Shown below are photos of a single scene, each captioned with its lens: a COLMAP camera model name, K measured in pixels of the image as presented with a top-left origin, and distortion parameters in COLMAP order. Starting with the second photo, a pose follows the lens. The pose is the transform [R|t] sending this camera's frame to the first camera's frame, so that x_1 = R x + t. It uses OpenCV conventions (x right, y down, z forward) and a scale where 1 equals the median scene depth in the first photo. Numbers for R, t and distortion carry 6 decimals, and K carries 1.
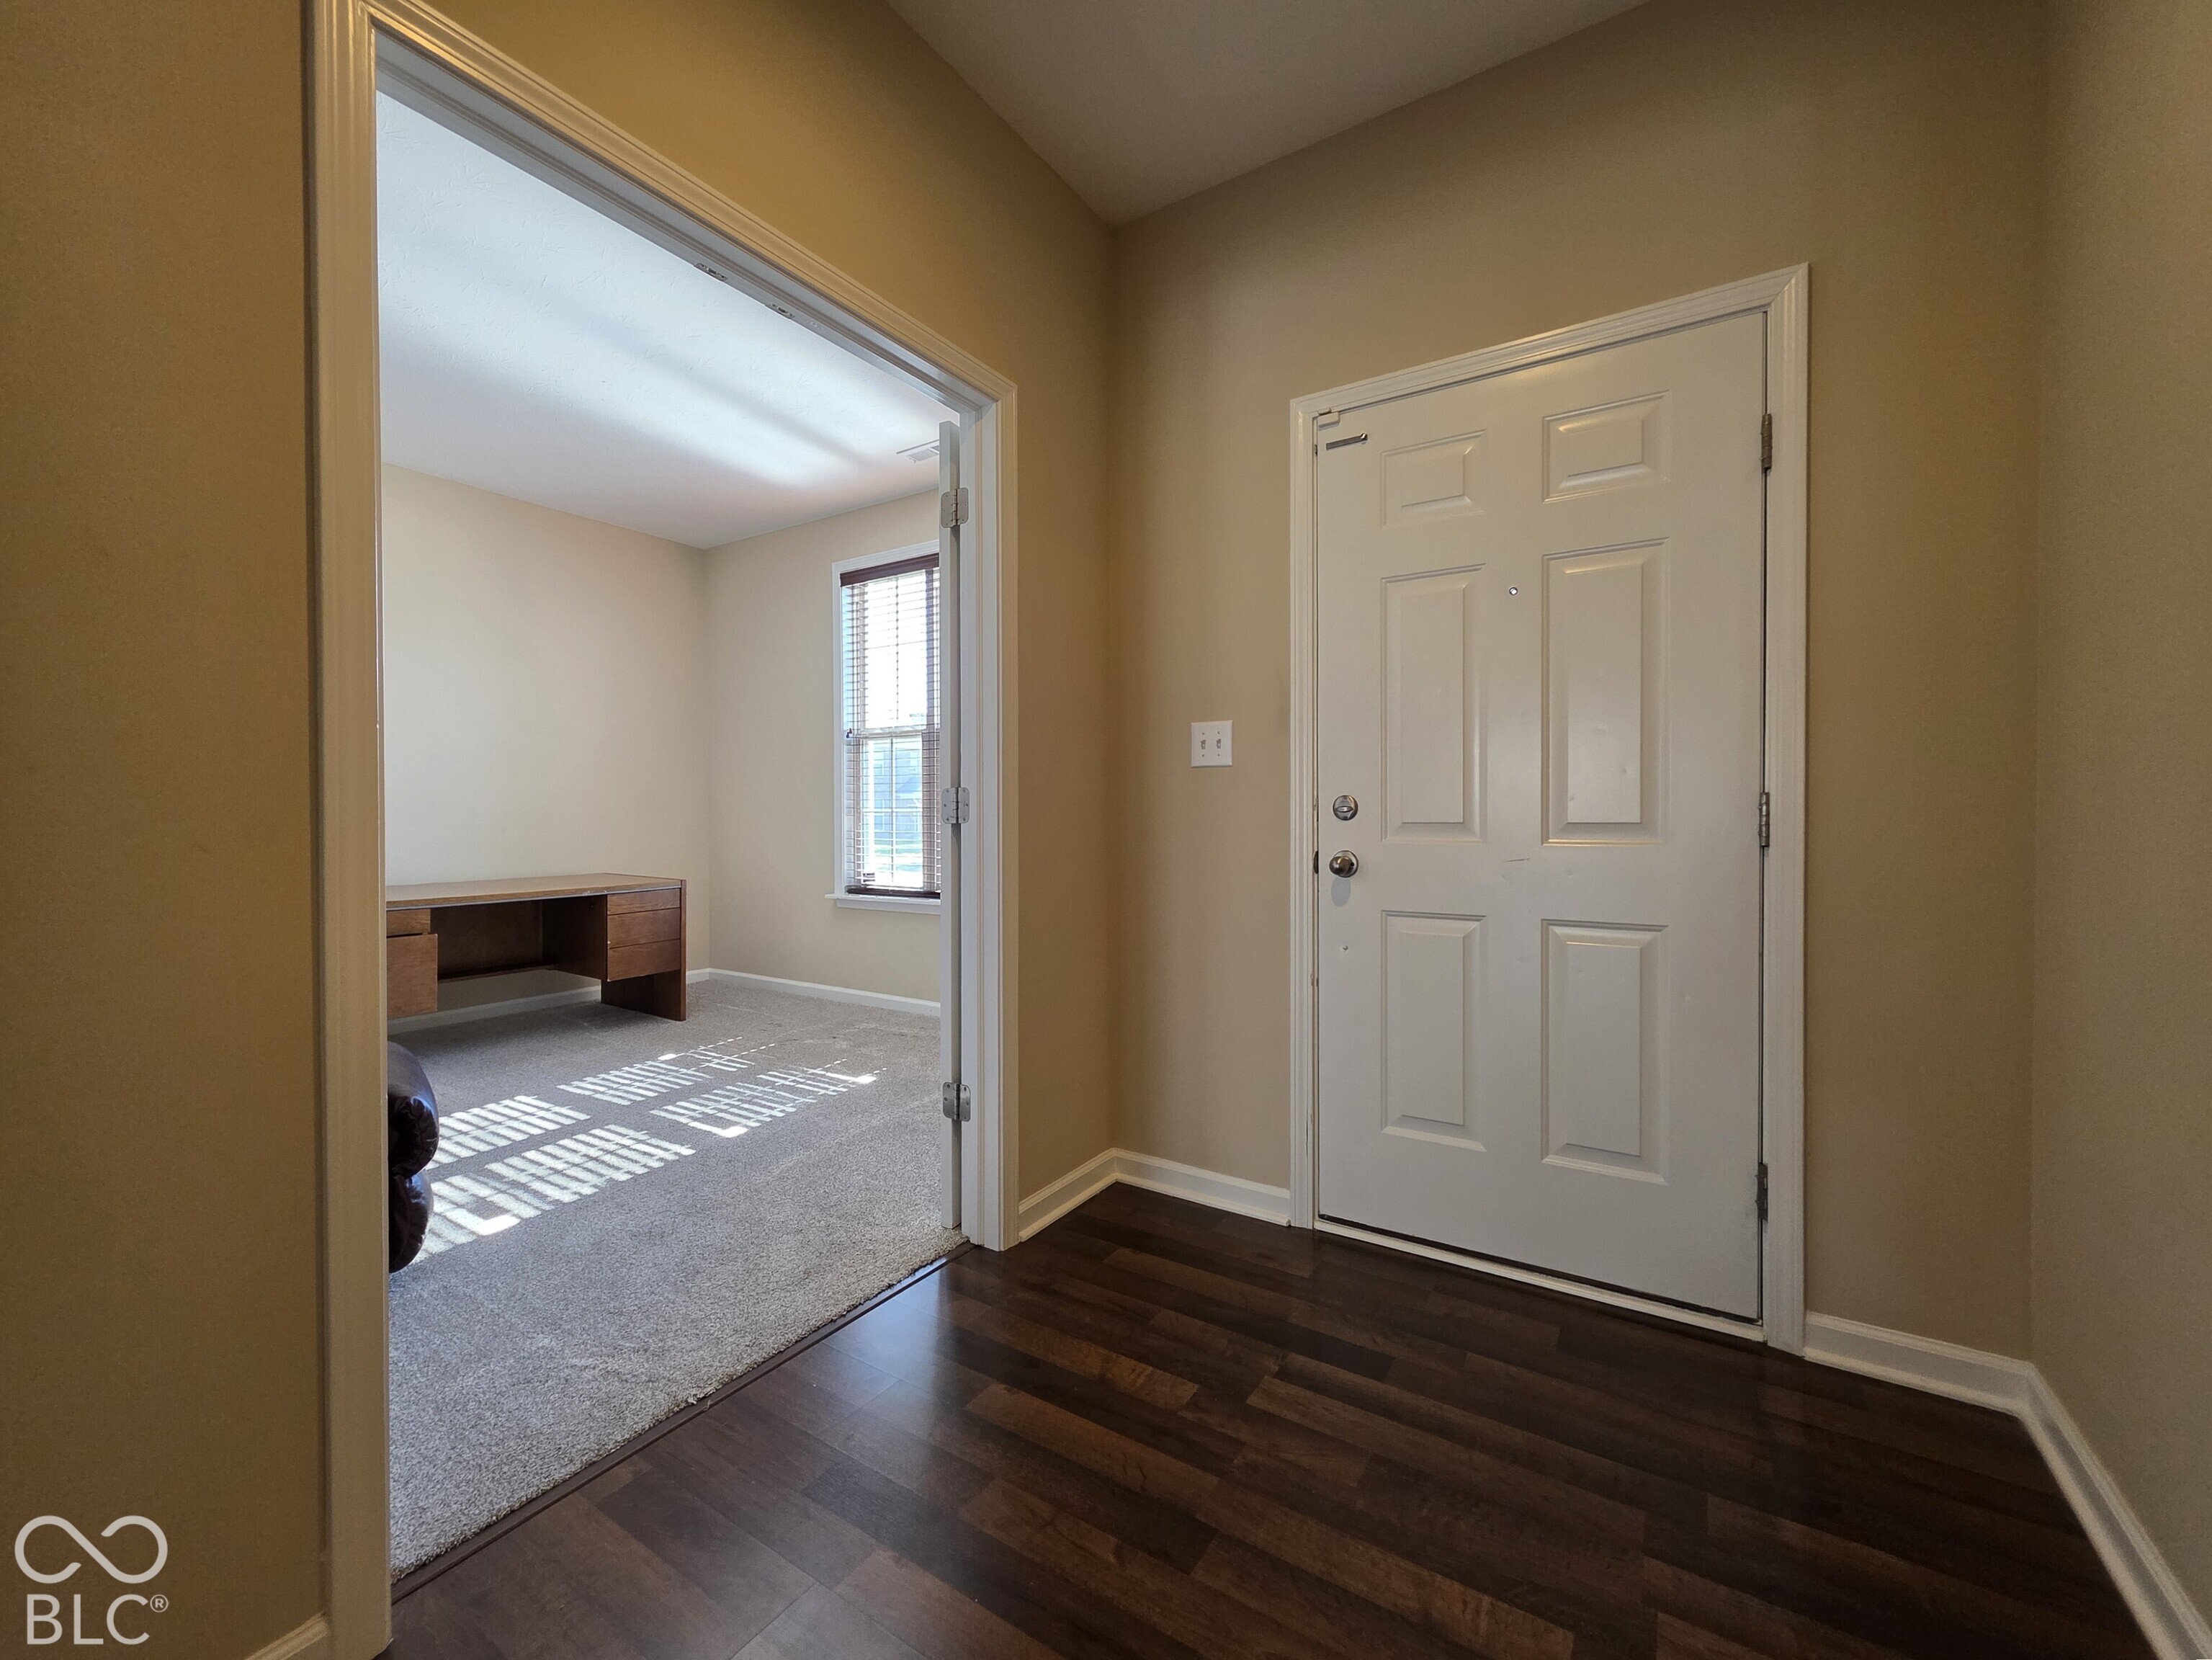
lens RADIAL K [[881.1, 0, 1102.5], [0, 881.1, 822.2], [0, 0, 1]] dist [0.000463, 0.000662]
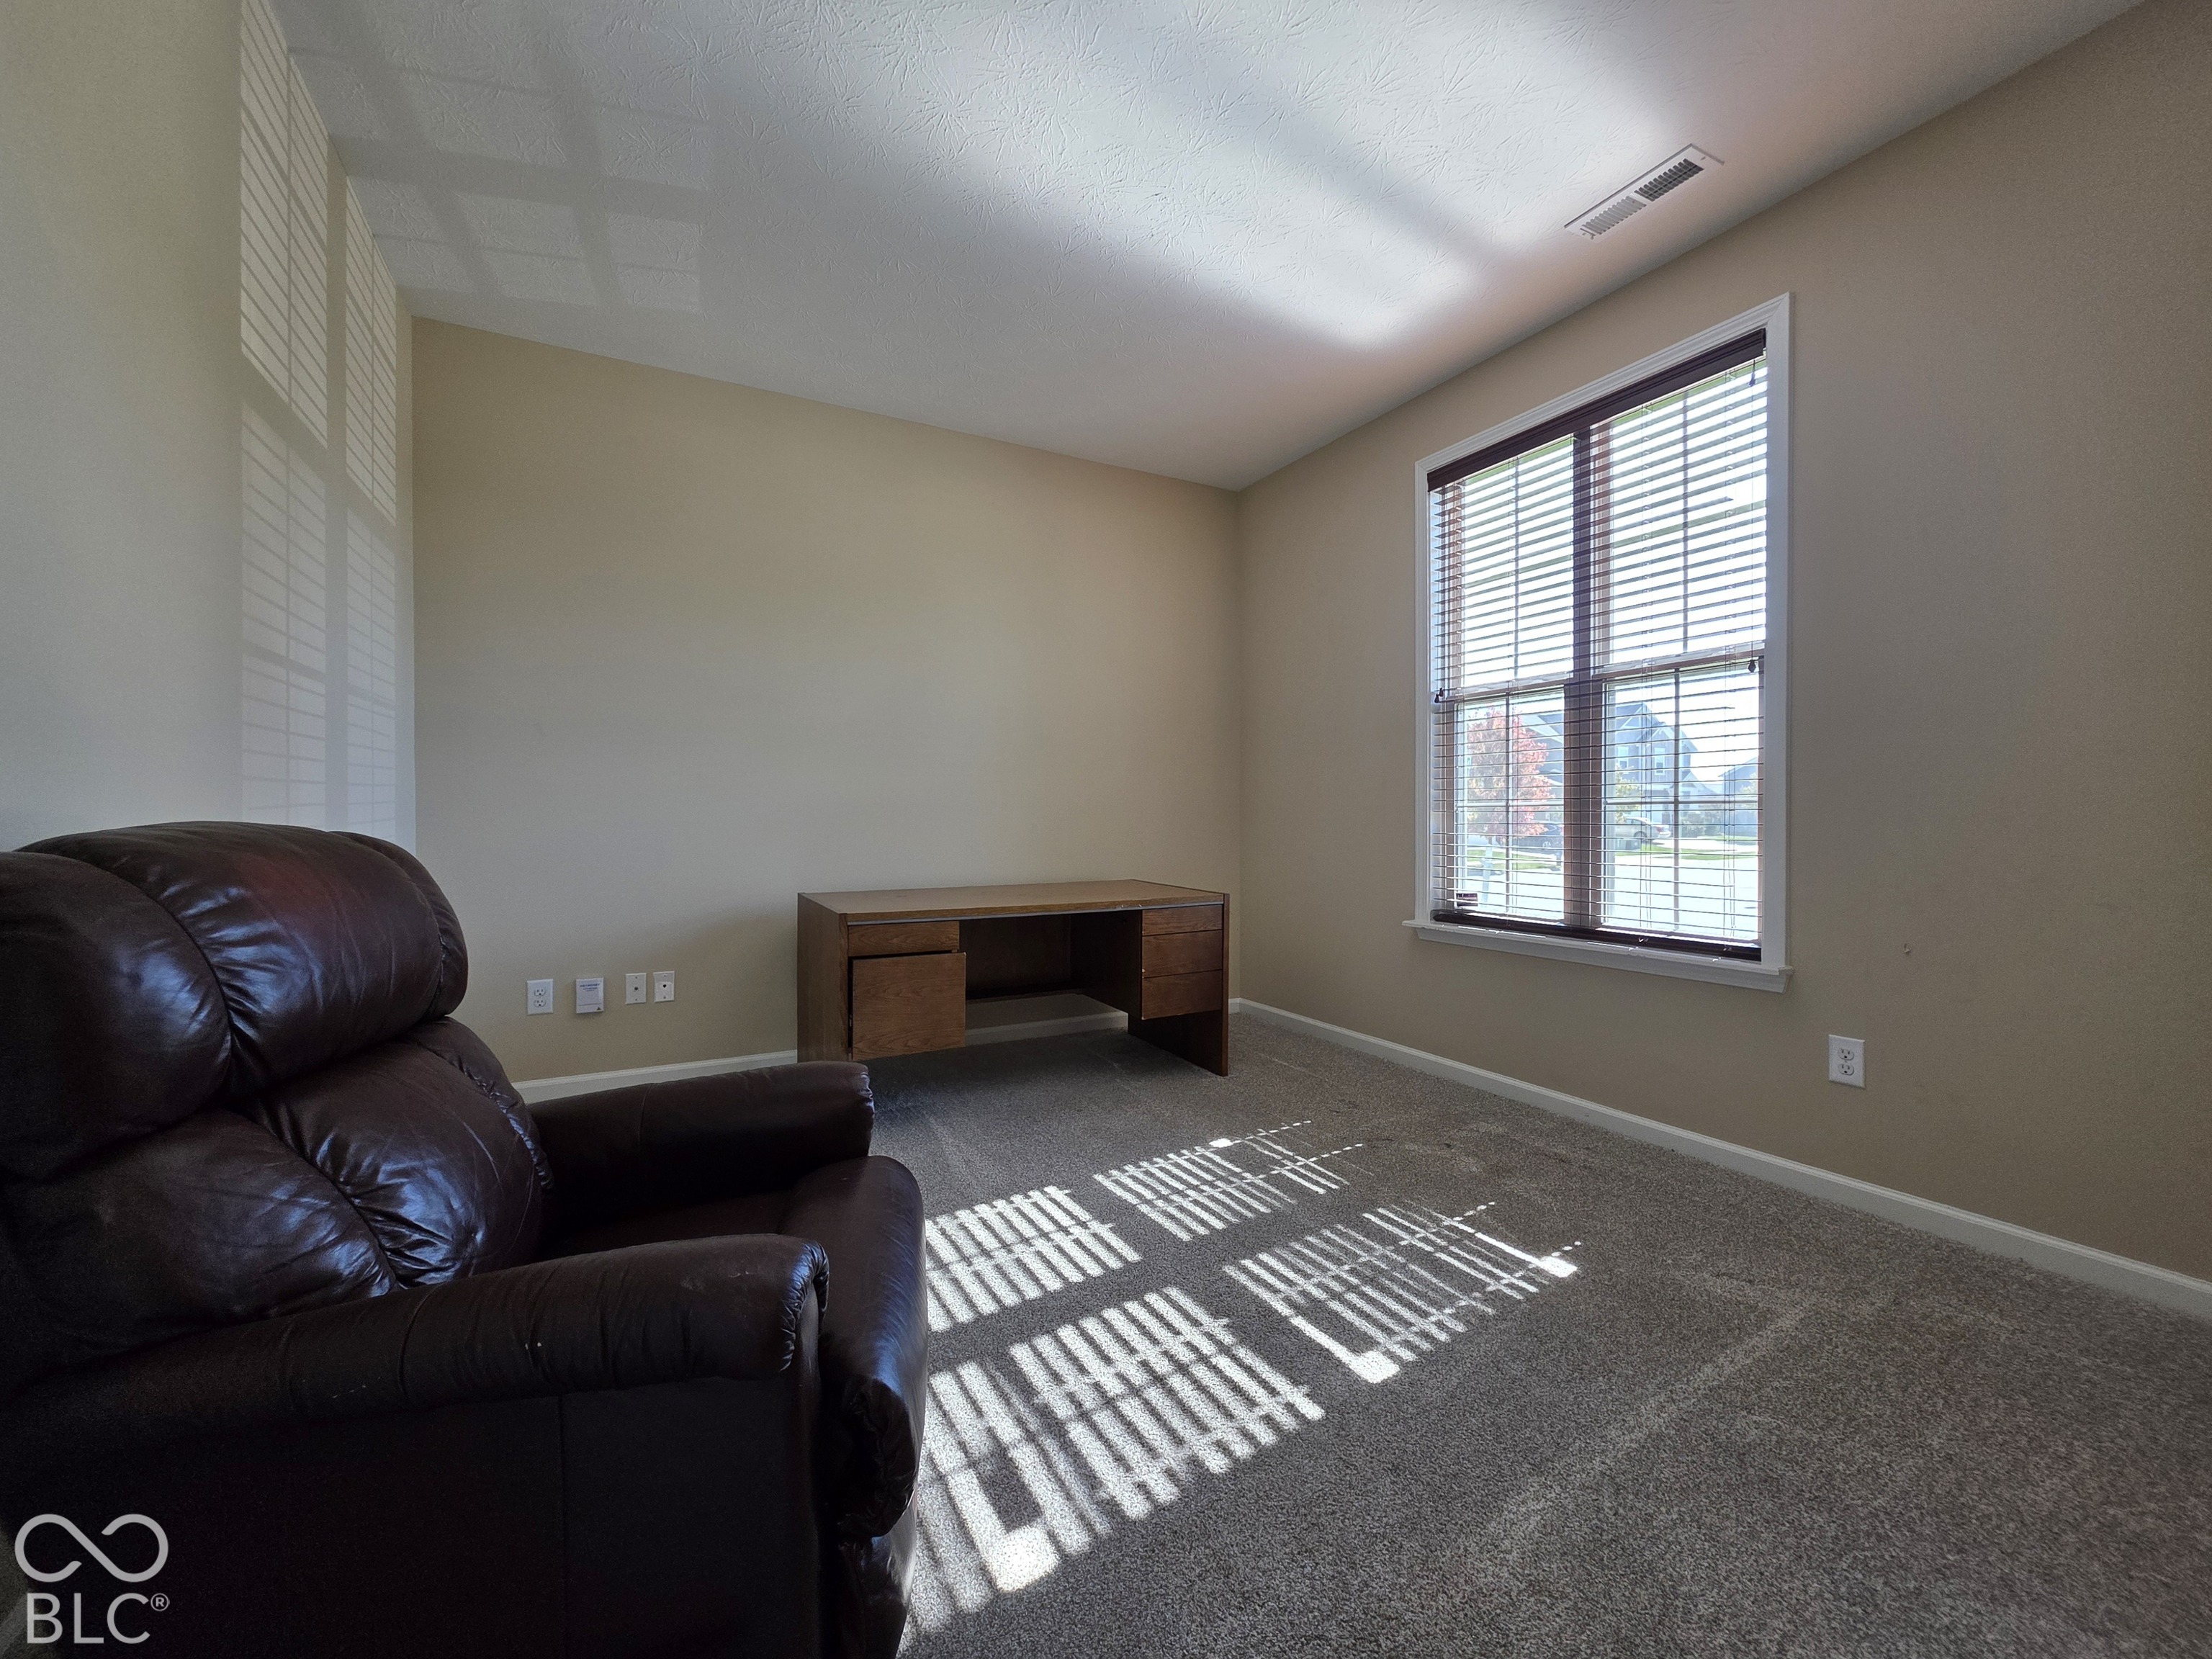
lens RADIAL K [[883.6, 0, 1104.1], [0, 883.6, 822.1], [0, 0, 1]] dist [0.001365, -0.000111]
pose [[0.870041, 0.004156, -0.492962, -0.244474], [-0.007031, 0.999967, -0.003979, 0.008197], [0.492930, 0.006927, 0.870042, 0.355749]]
